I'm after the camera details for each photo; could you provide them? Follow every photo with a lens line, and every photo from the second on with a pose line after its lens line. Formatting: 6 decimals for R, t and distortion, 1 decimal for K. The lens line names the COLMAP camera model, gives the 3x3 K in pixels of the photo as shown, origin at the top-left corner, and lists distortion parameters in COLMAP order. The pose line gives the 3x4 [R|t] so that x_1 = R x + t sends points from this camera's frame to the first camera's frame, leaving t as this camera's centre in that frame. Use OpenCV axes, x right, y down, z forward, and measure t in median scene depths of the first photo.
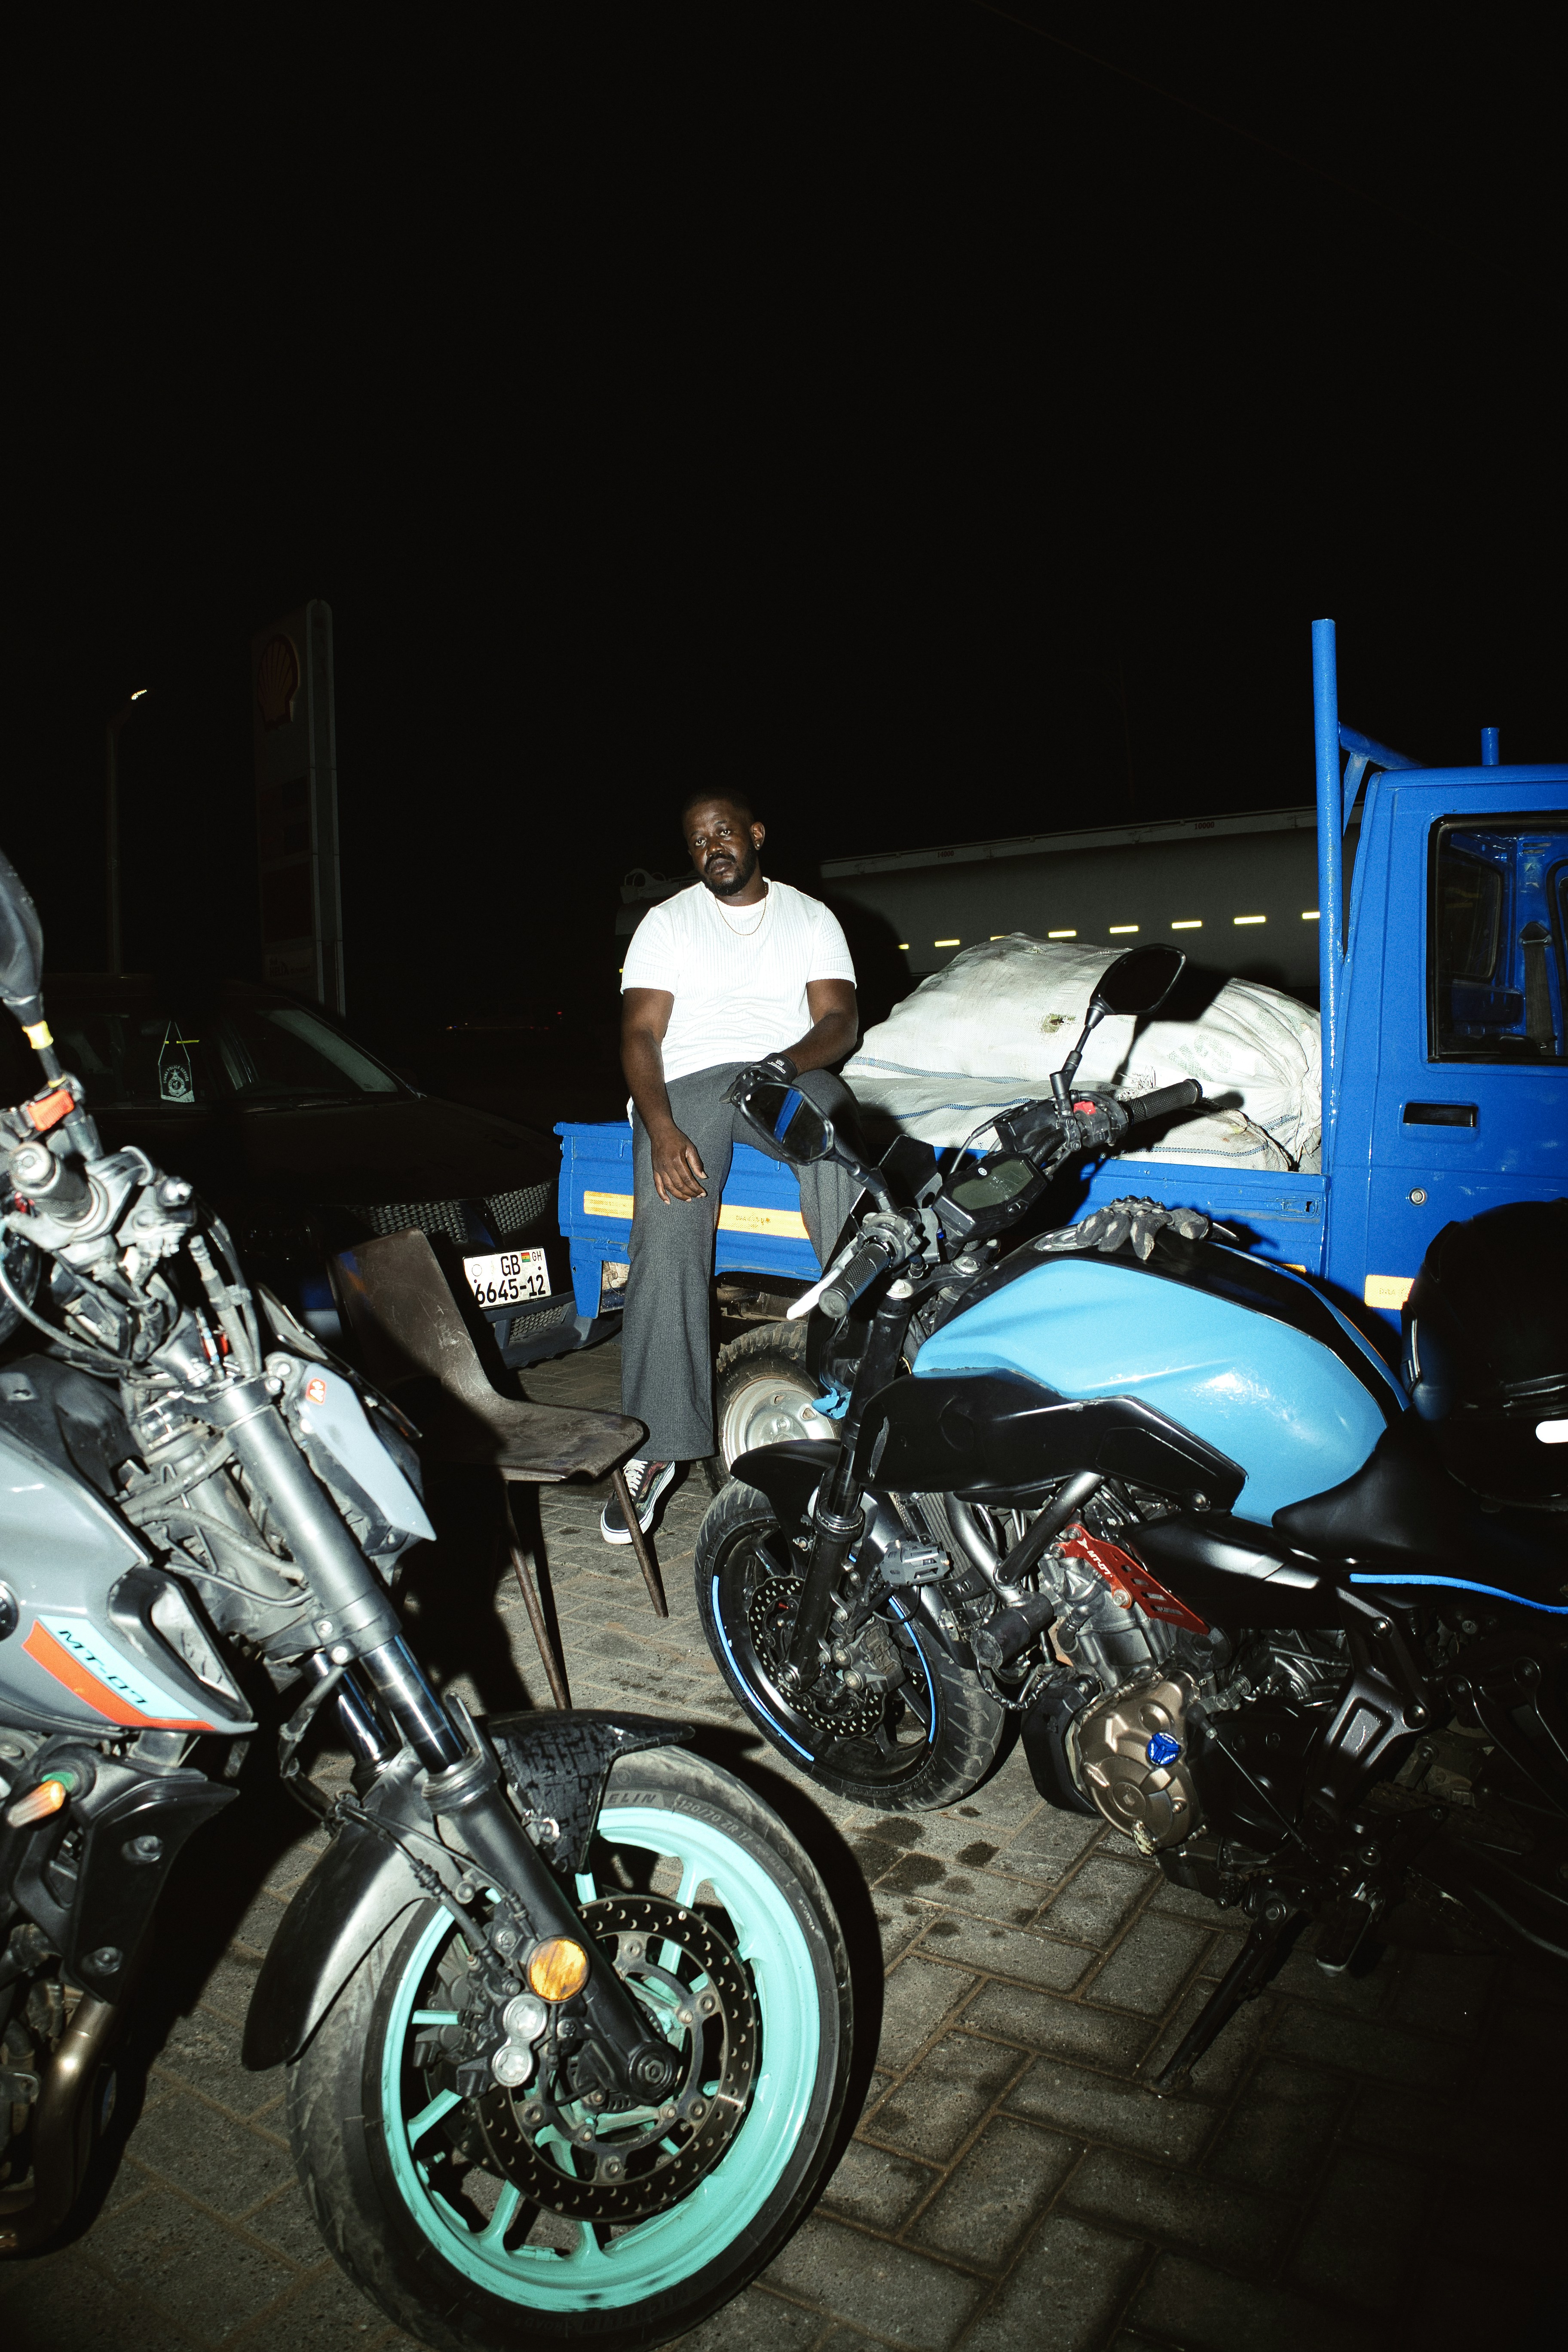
lens RADIAL K [[1631.7, 0, 784.0], [0, 1631.7, 1176.0], [0, 0, 1]] dist [-0.167133, 0.054962]
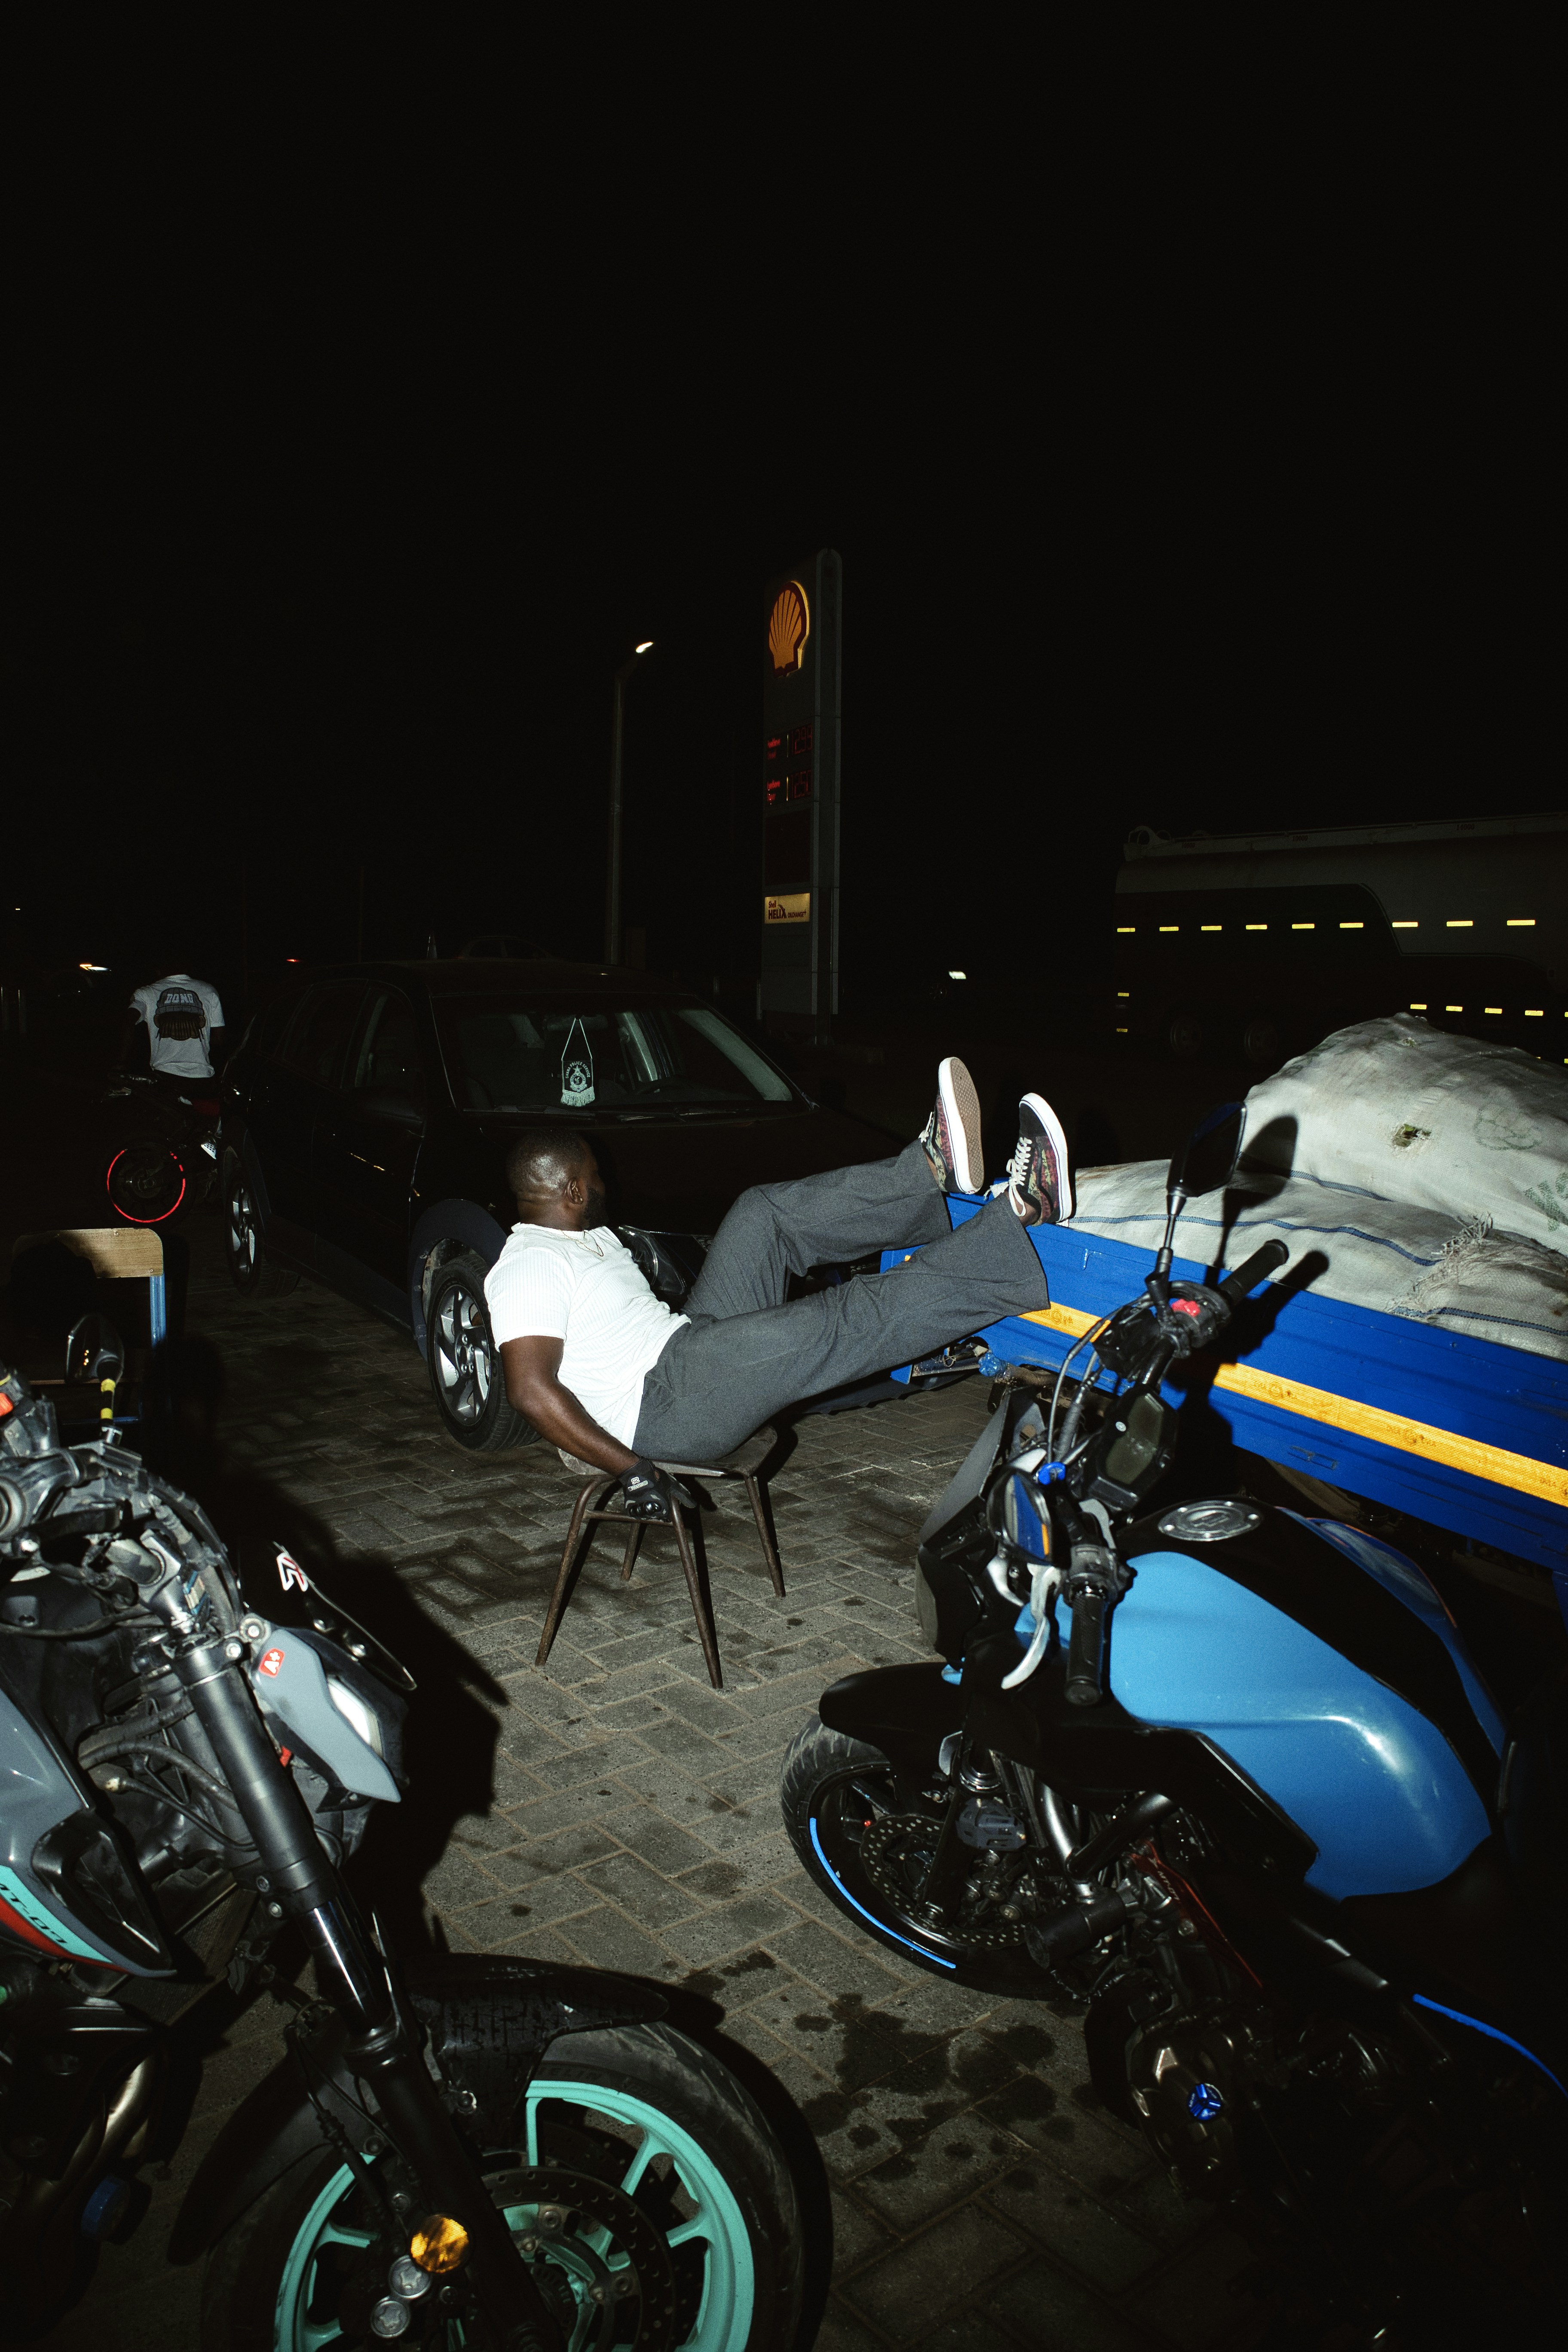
lens RADIAL K [[1635.7, 0, 784.0], [0, 1635.7, 1176.0], [0, 0, 1]] dist [-0.128361, 0.008365]
pose [[0.950383, 0.088001, -0.298377, 0.220767], [-0.077005, 0.995854, 0.048434, -0.185346], [0.301402, -0.023054, 0.953218, 0.091846]]
